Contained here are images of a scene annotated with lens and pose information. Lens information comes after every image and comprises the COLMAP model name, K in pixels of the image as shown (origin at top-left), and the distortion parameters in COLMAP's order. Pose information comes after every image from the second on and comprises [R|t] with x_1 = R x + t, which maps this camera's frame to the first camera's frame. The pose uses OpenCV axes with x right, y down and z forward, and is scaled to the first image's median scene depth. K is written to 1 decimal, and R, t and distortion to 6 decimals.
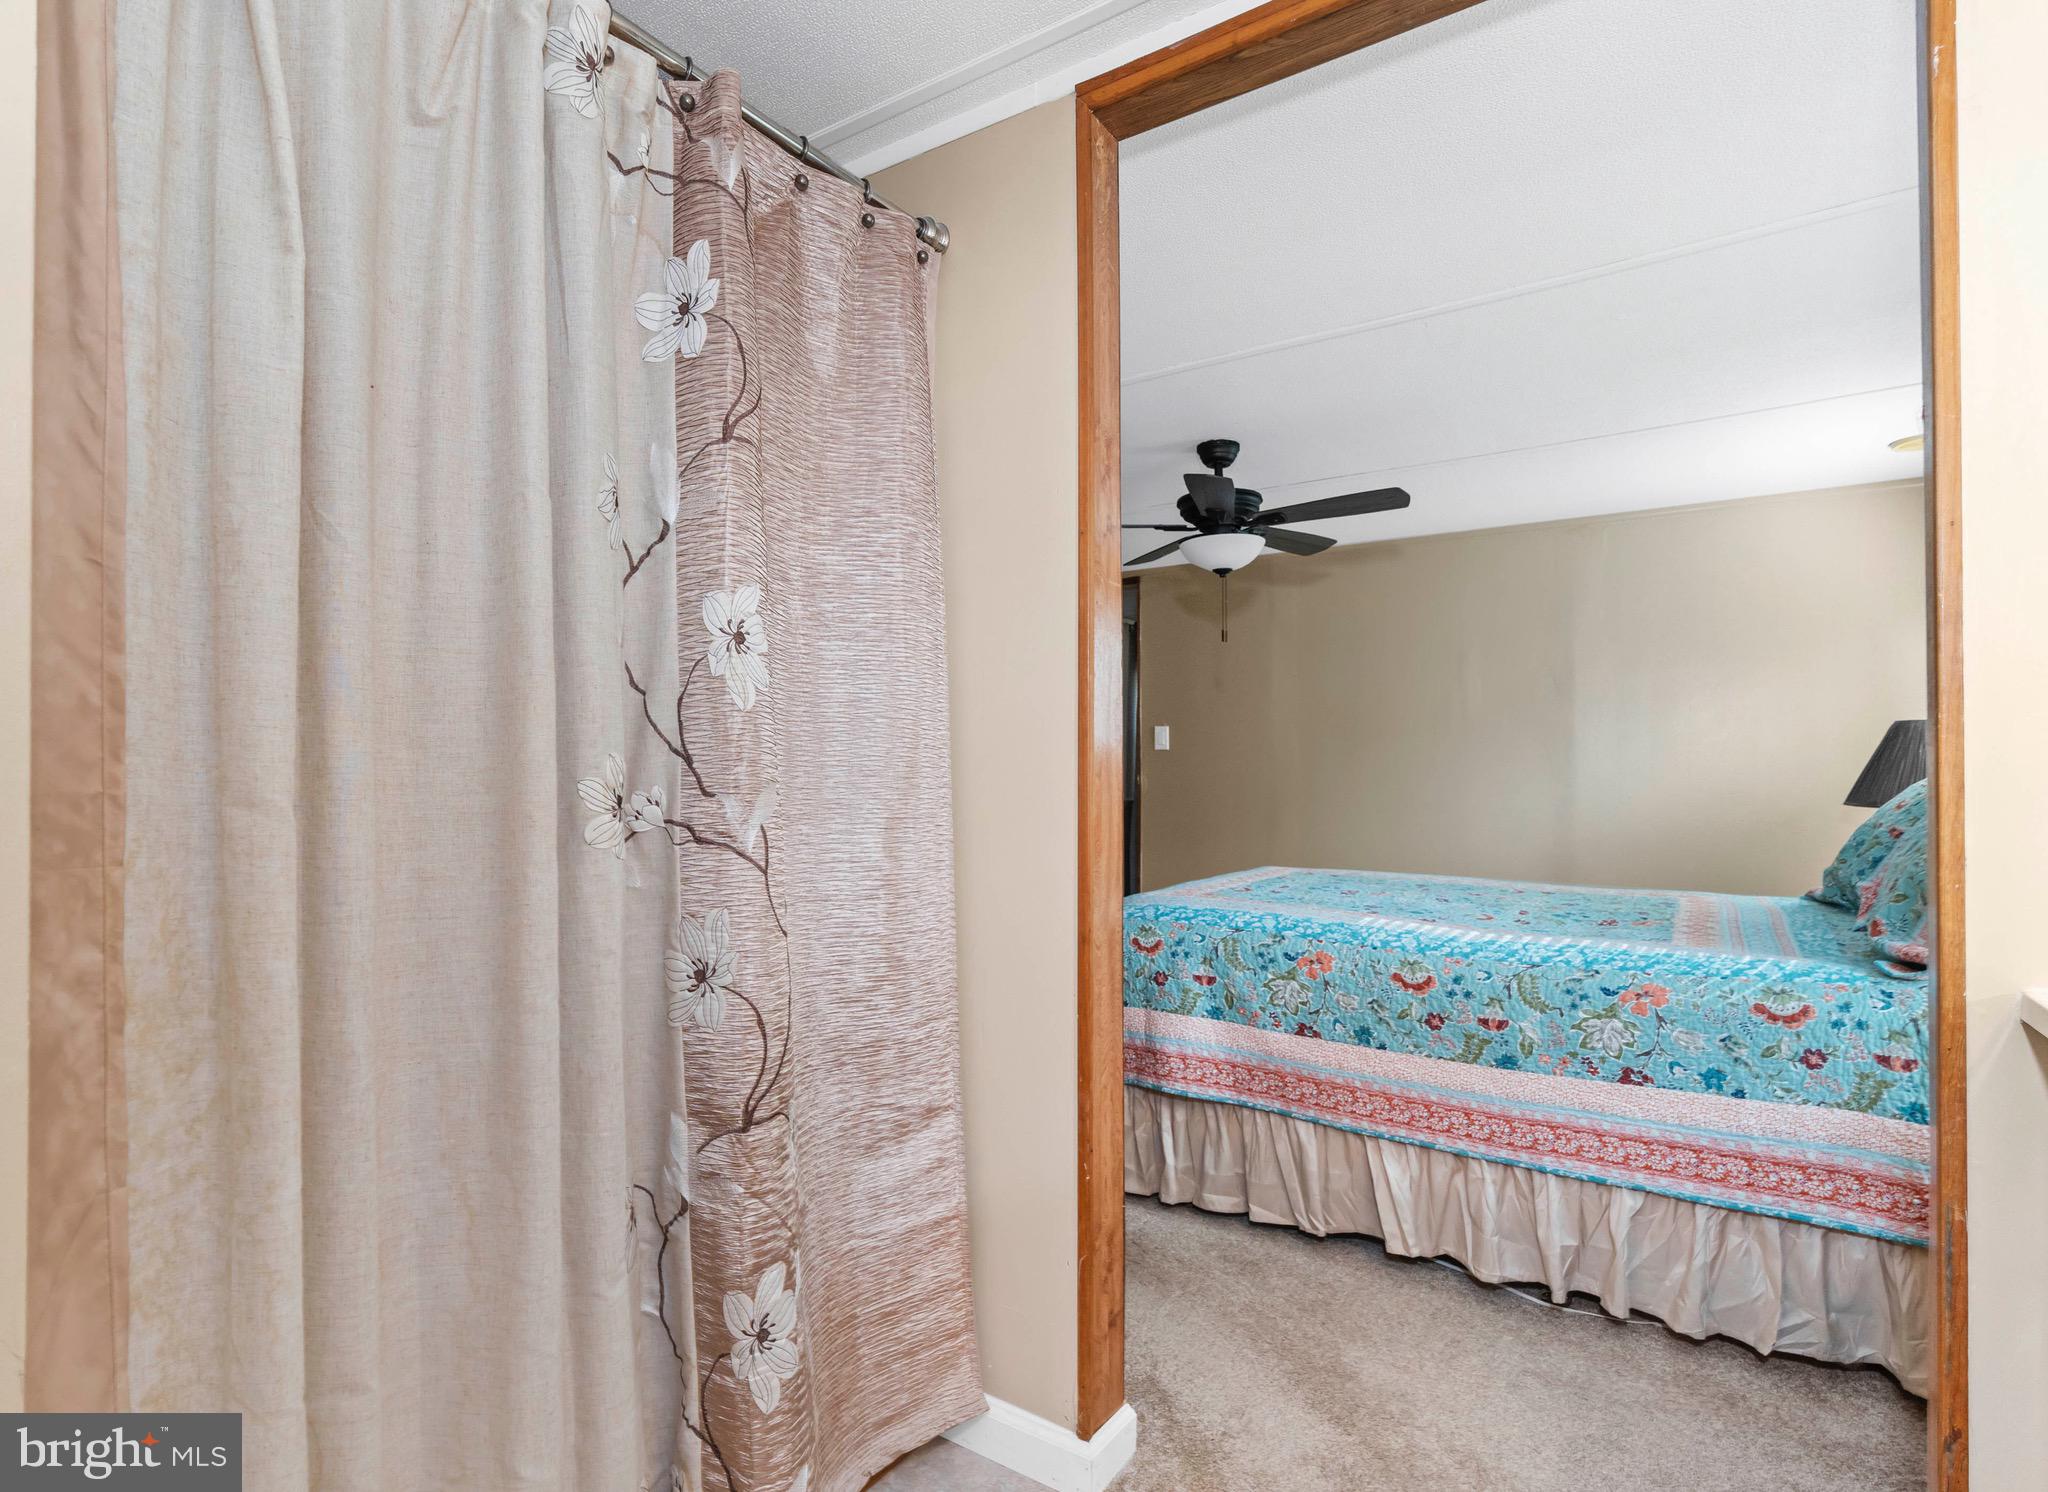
lens RADIAL K [[1072.9, 0, 893.5], [0, 1072.9, 769.7], [0, 0, 1]] dist [-0.015890, 0.008723]
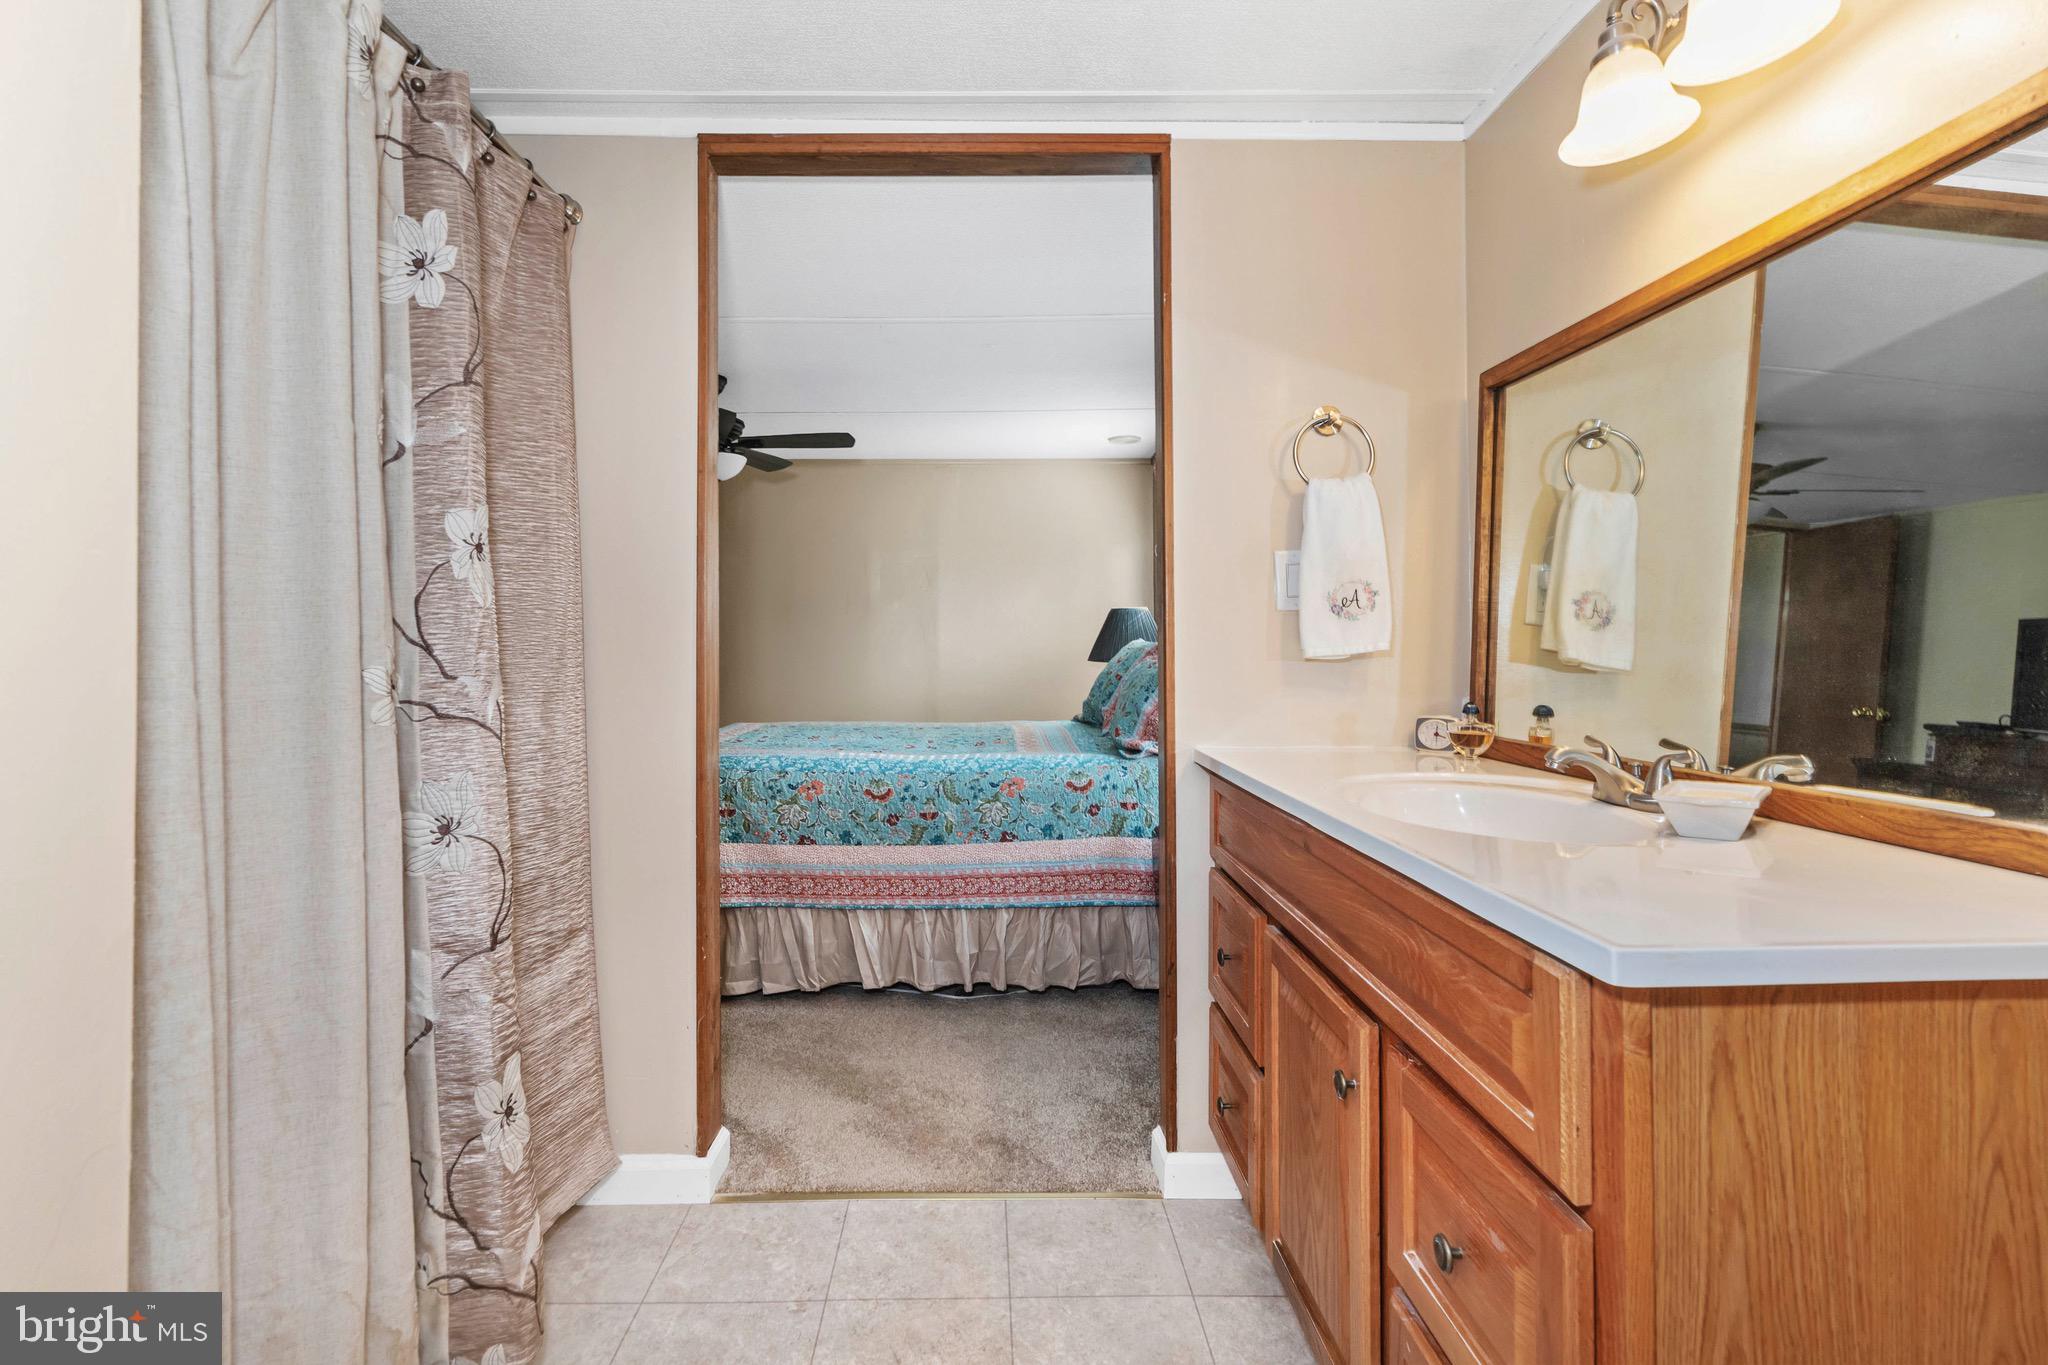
lens RADIAL K [[936.9, 0, 1034.7], [0, 936.9, 675.6], [0, 0, 1]] dist [-0.010652, 0.000288]
pose [[0.776002, -0.035583, 0.629726, -0.146619], [0.013343, 0.999110, 0.040013, -0.005460], [-0.630590, -0.022647, 0.775786, -0.099962]]
